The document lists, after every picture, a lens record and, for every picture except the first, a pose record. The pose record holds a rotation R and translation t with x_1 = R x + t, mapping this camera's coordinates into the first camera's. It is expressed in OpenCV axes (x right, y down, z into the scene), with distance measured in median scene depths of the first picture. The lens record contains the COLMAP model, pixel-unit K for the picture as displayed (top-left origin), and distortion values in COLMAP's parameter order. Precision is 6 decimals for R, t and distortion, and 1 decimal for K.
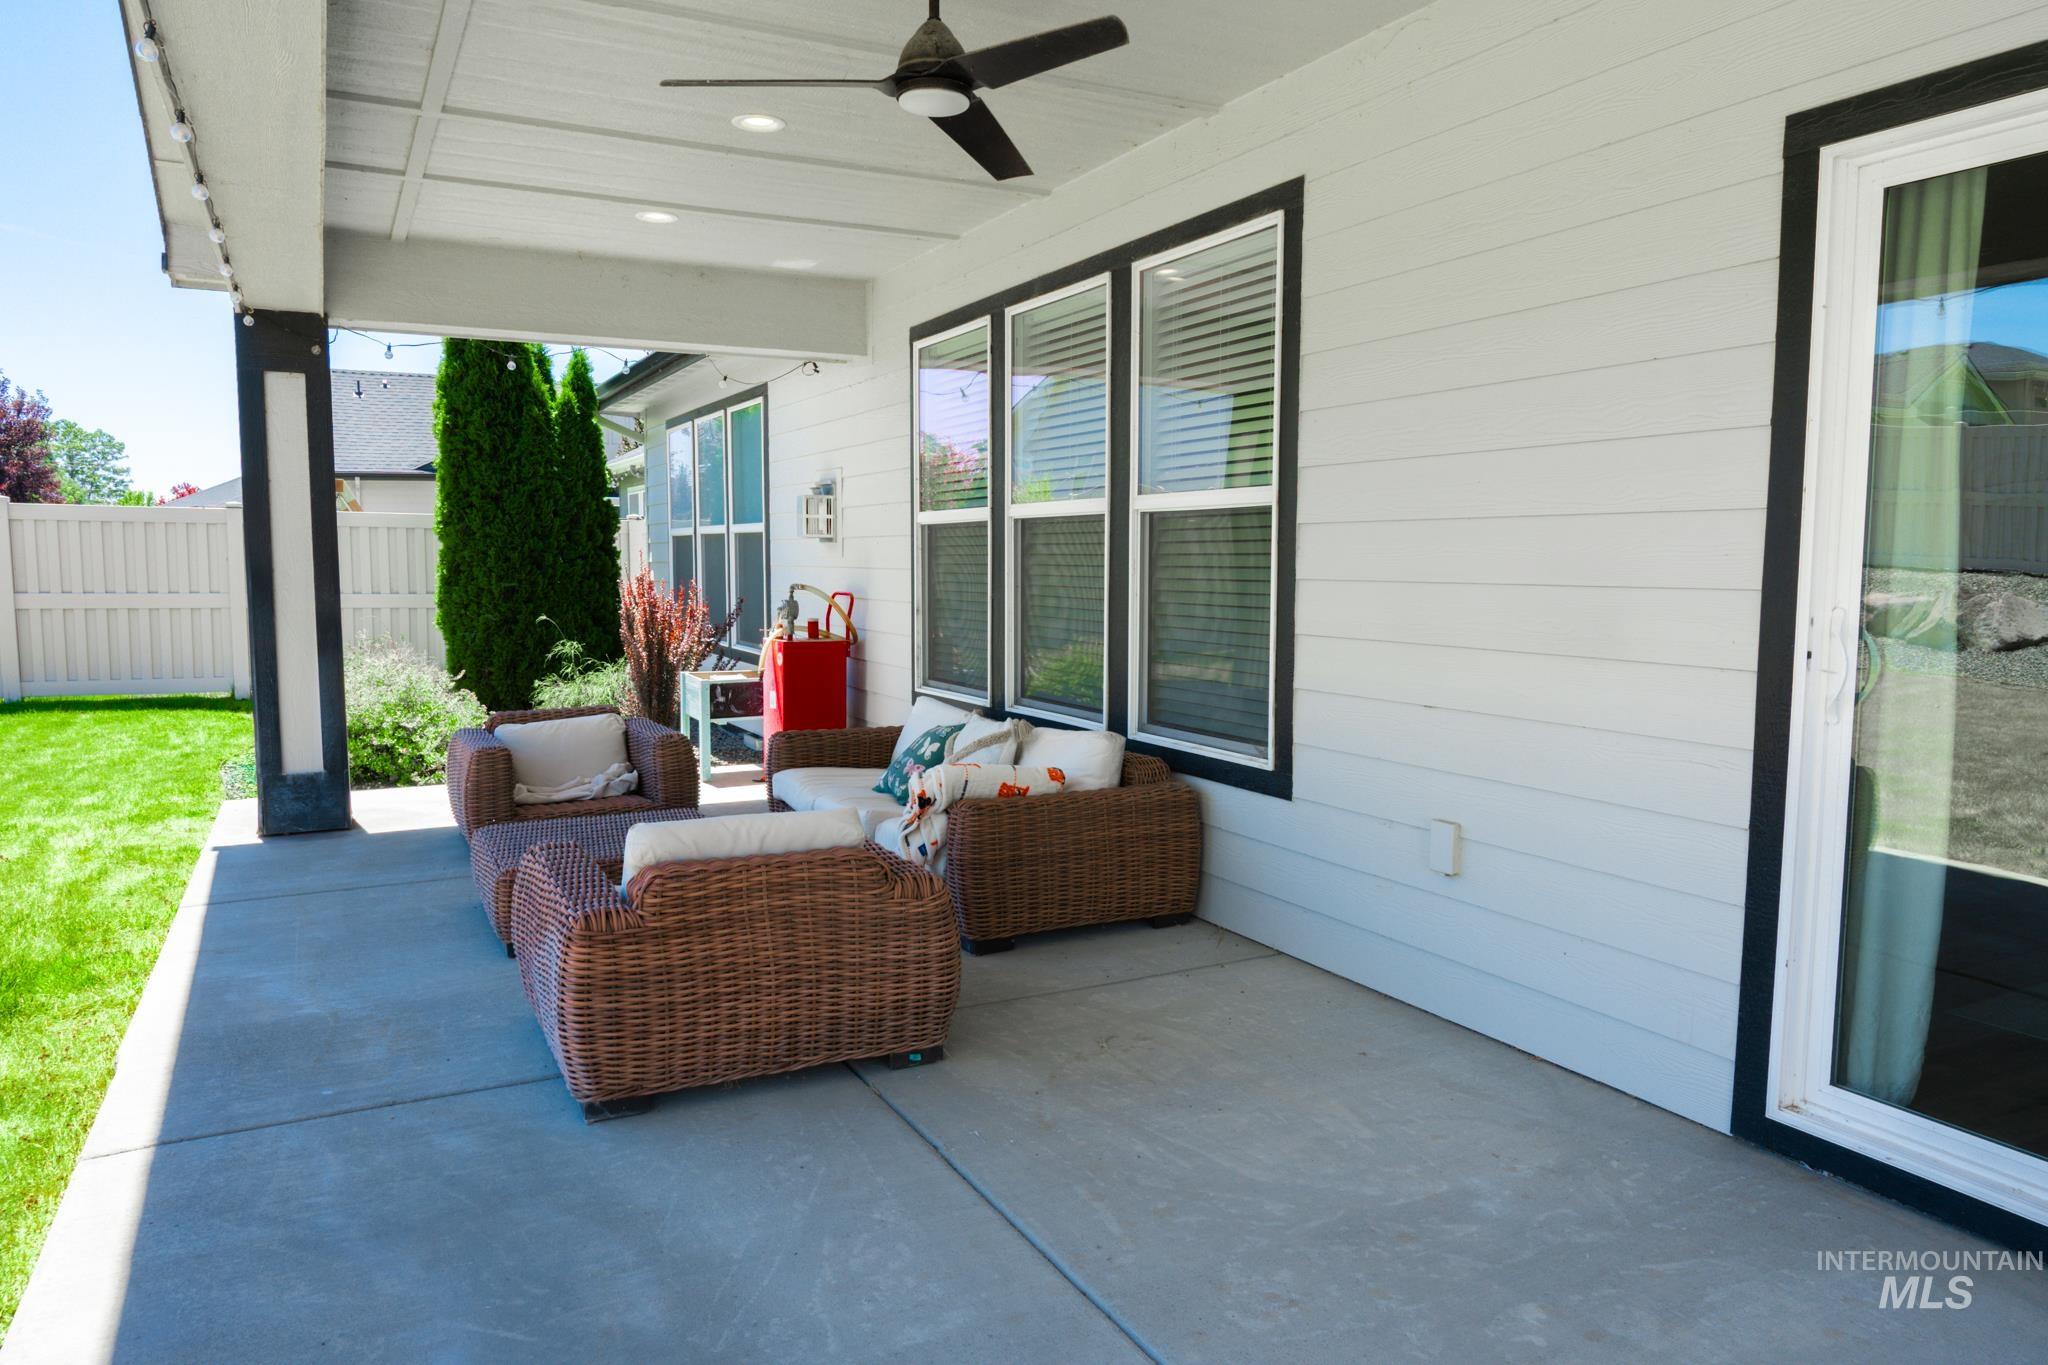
lens RADIAL K [[1359.0, 0, 1025.5], [0, 1359.0, 680.9], [0, 0, 1]] dist [-0.008511, 0.007021]
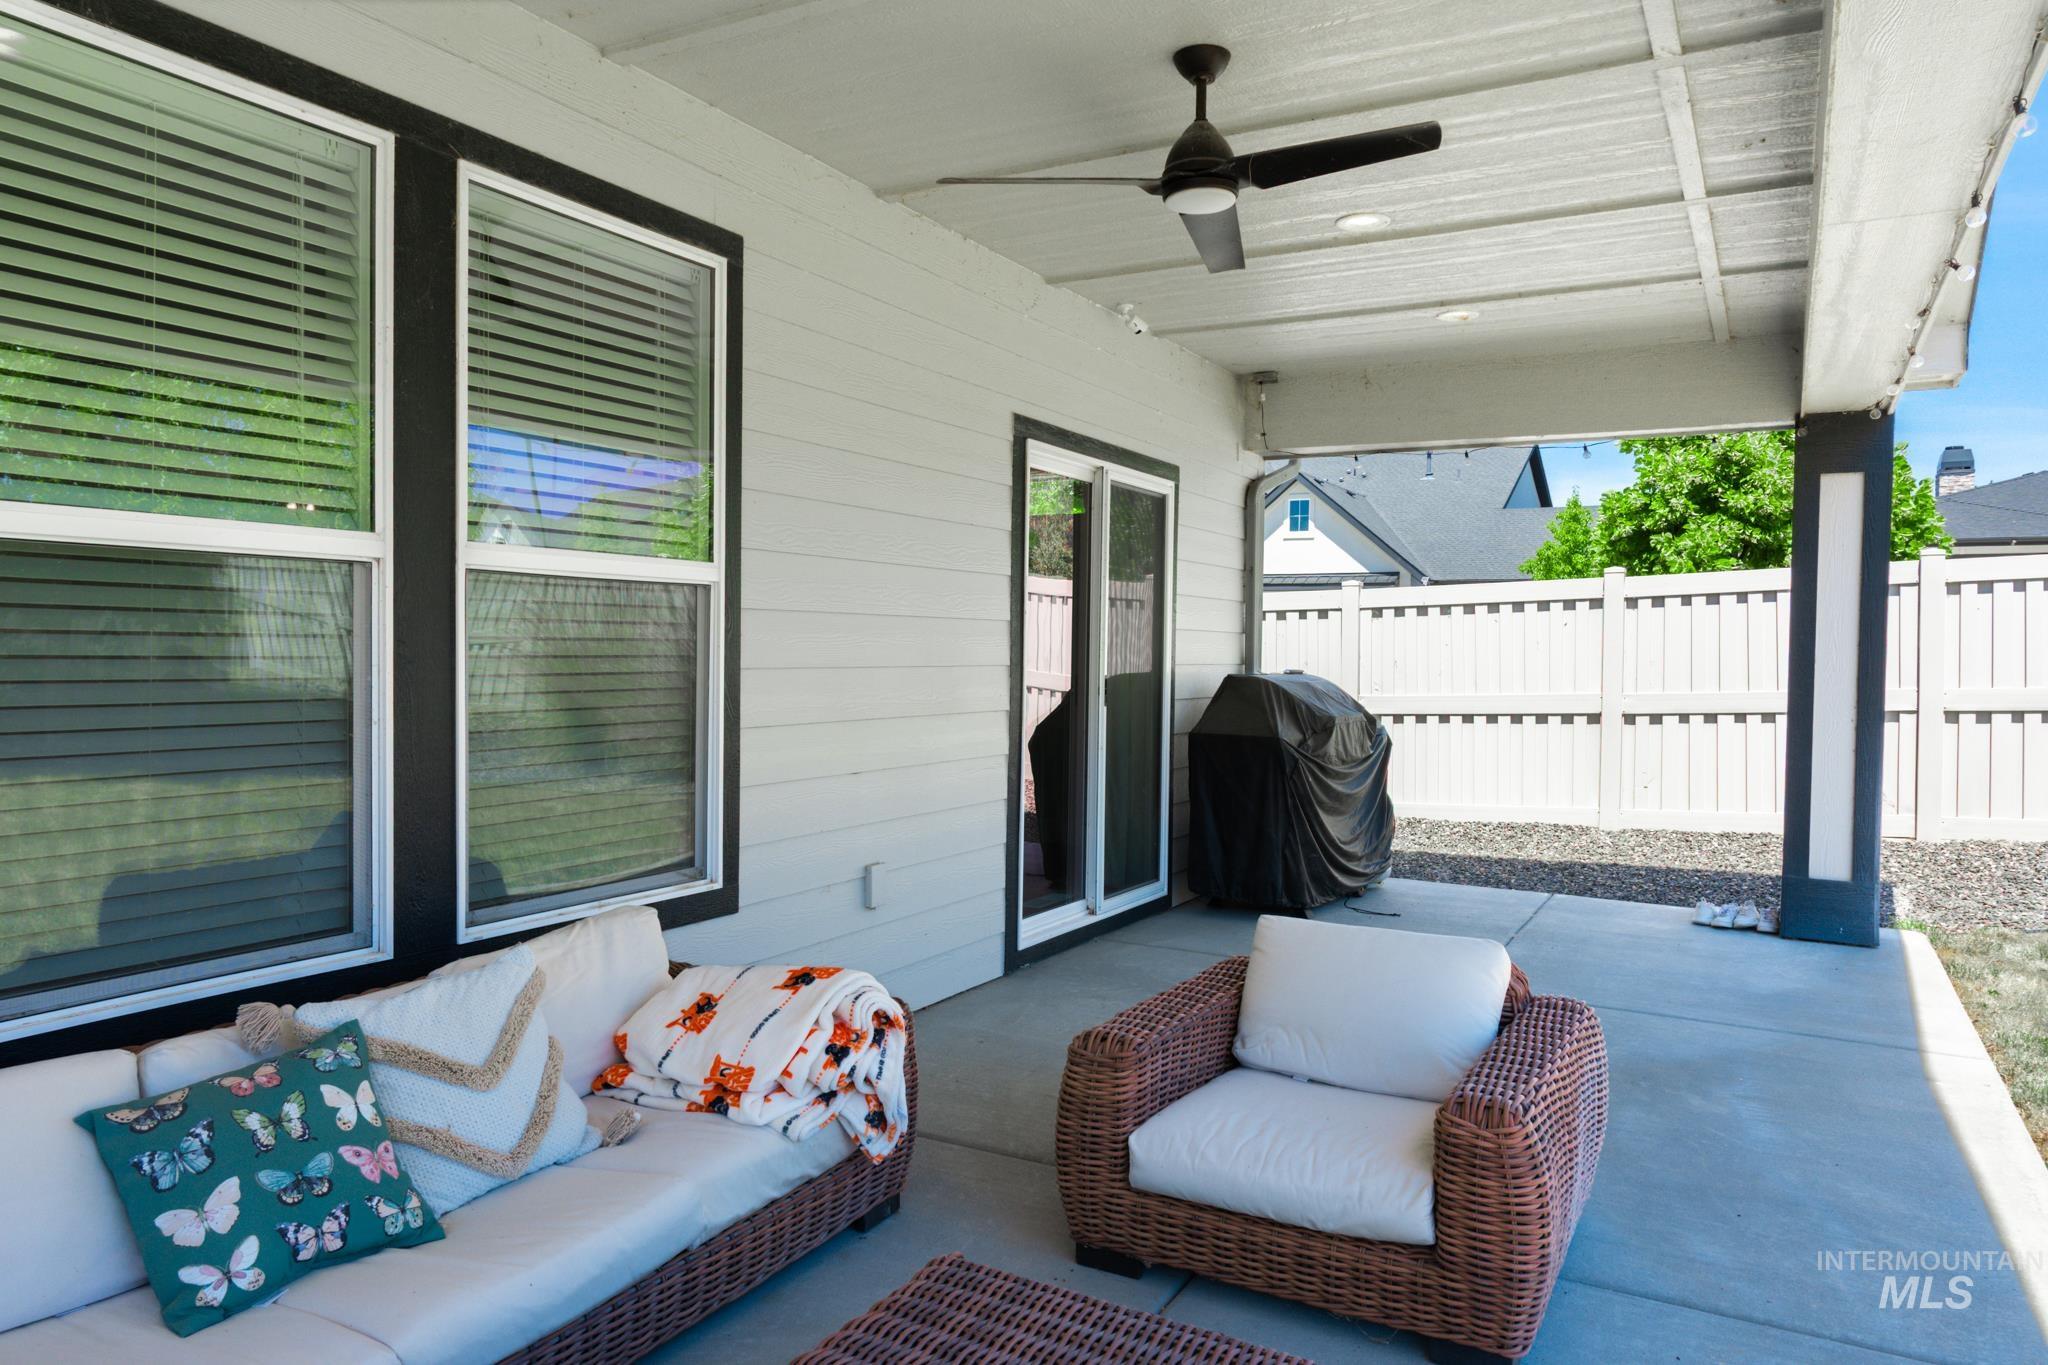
lens RADIAL K [[1359.0, 0, 1037.8], [0, 1359.0, 672.0], [0, 0, 1]] dist [-0.008511, 0.007021]
pose [[-0.559986, -0.019193, 0.828280, -0.573796], [0.067626, 0.995337, 0.068784, -0.104066], [-0.825737, 0.094531, -0.556077, 1.149562]]
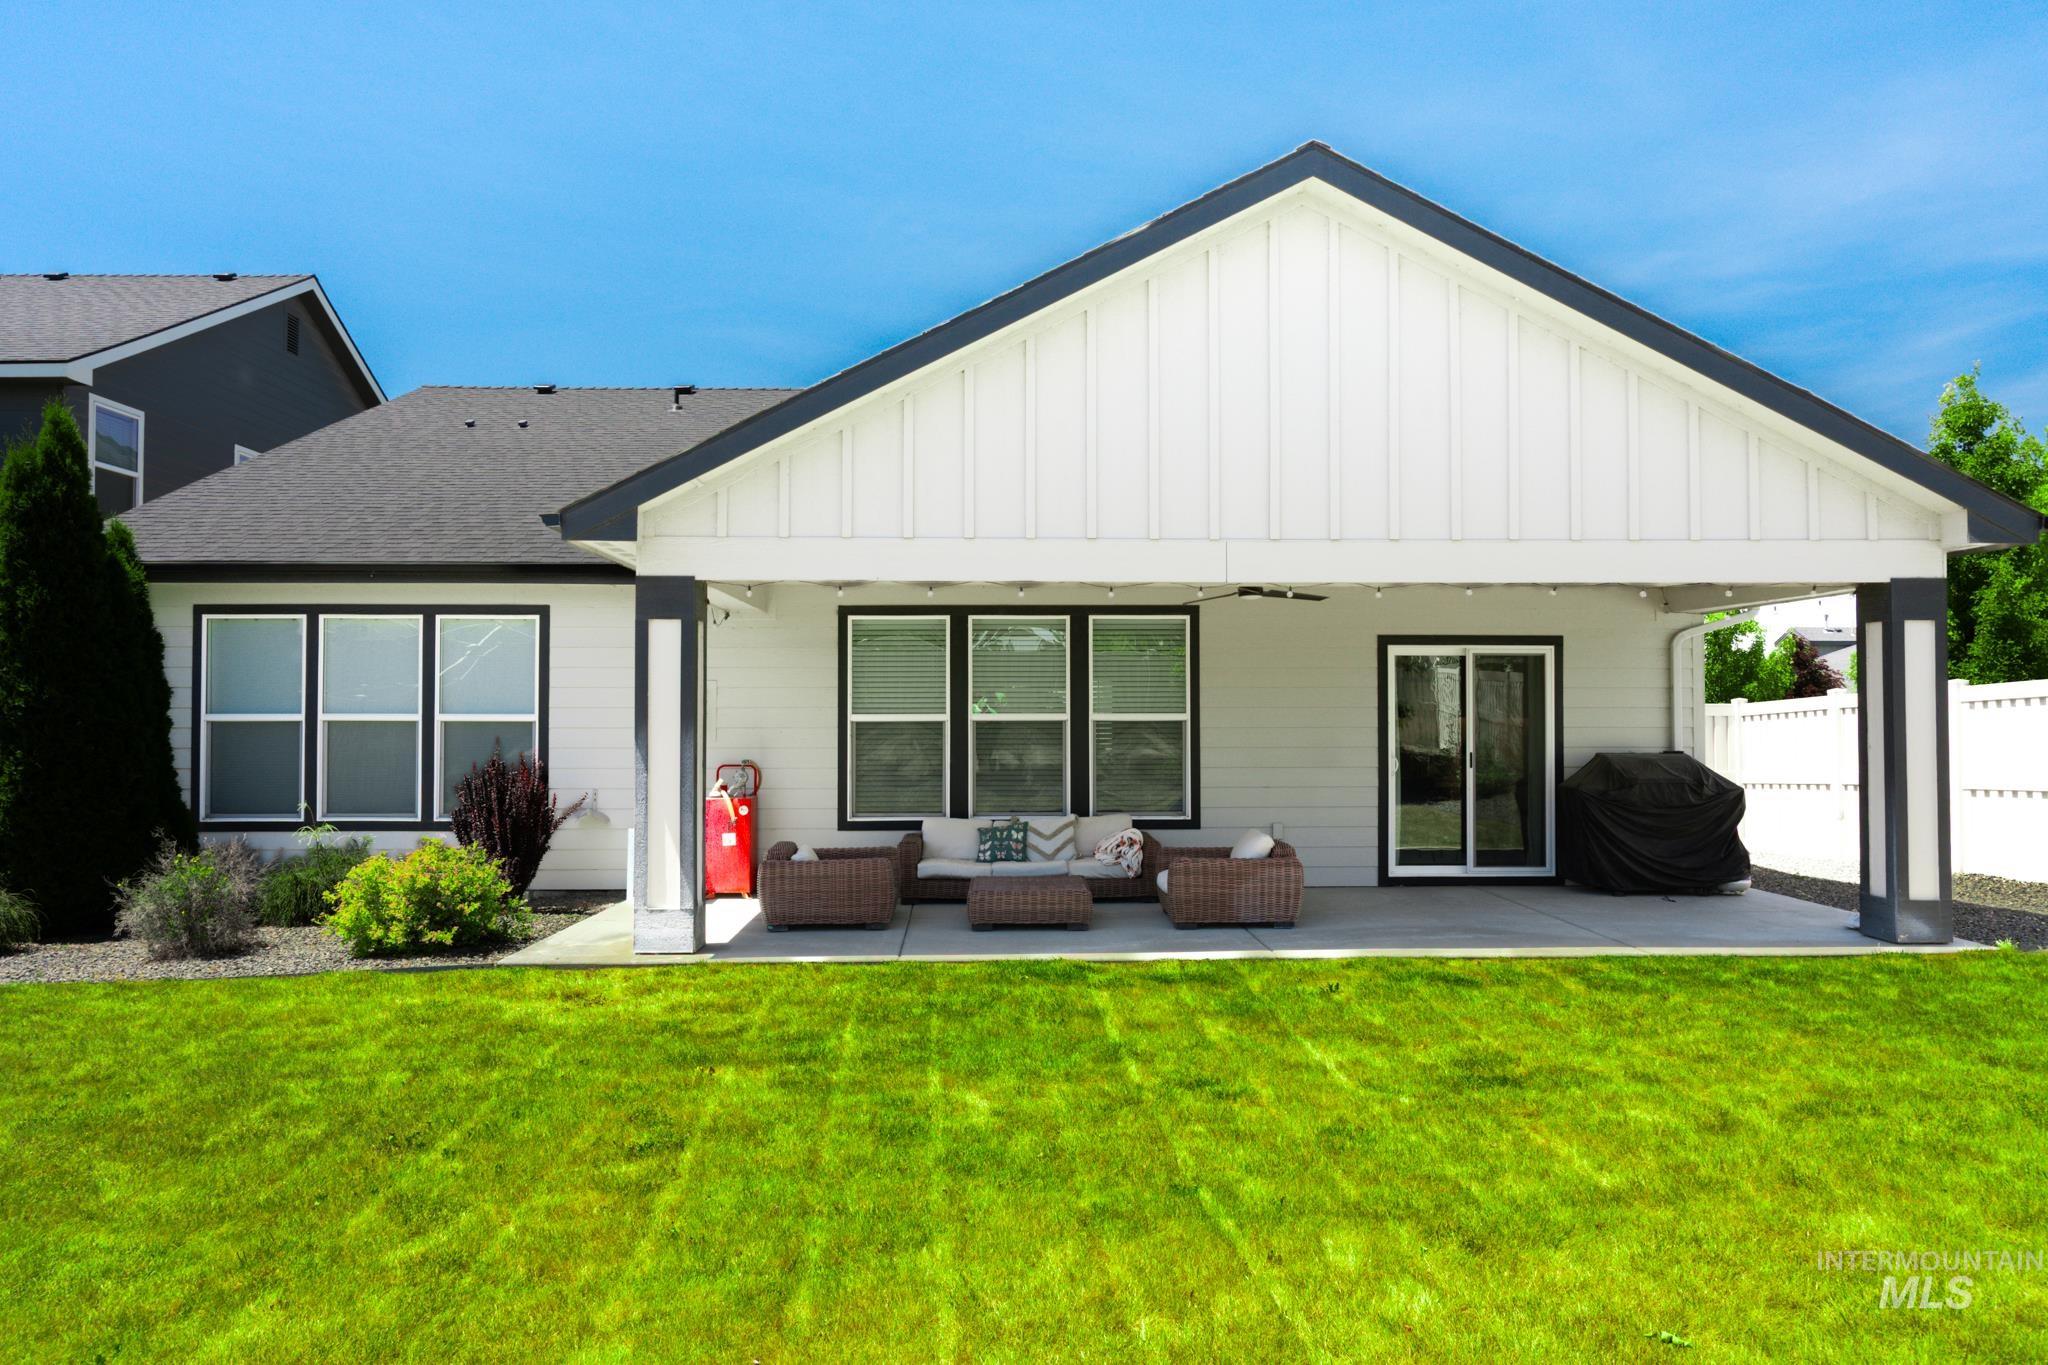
lens RADIAL K [[1359.0, 0, 1034.7], [0, 1359.0, 682.2], [0, 0, 1]] dist [-0.008511, 0.007021]
pose [[0.425924, 0.019770, 0.904543, -2.090317], [0.085366, 0.994423, -0.061930, -0.055497], [-0.900723, 0.103594, 0.421861, 0.106750]]
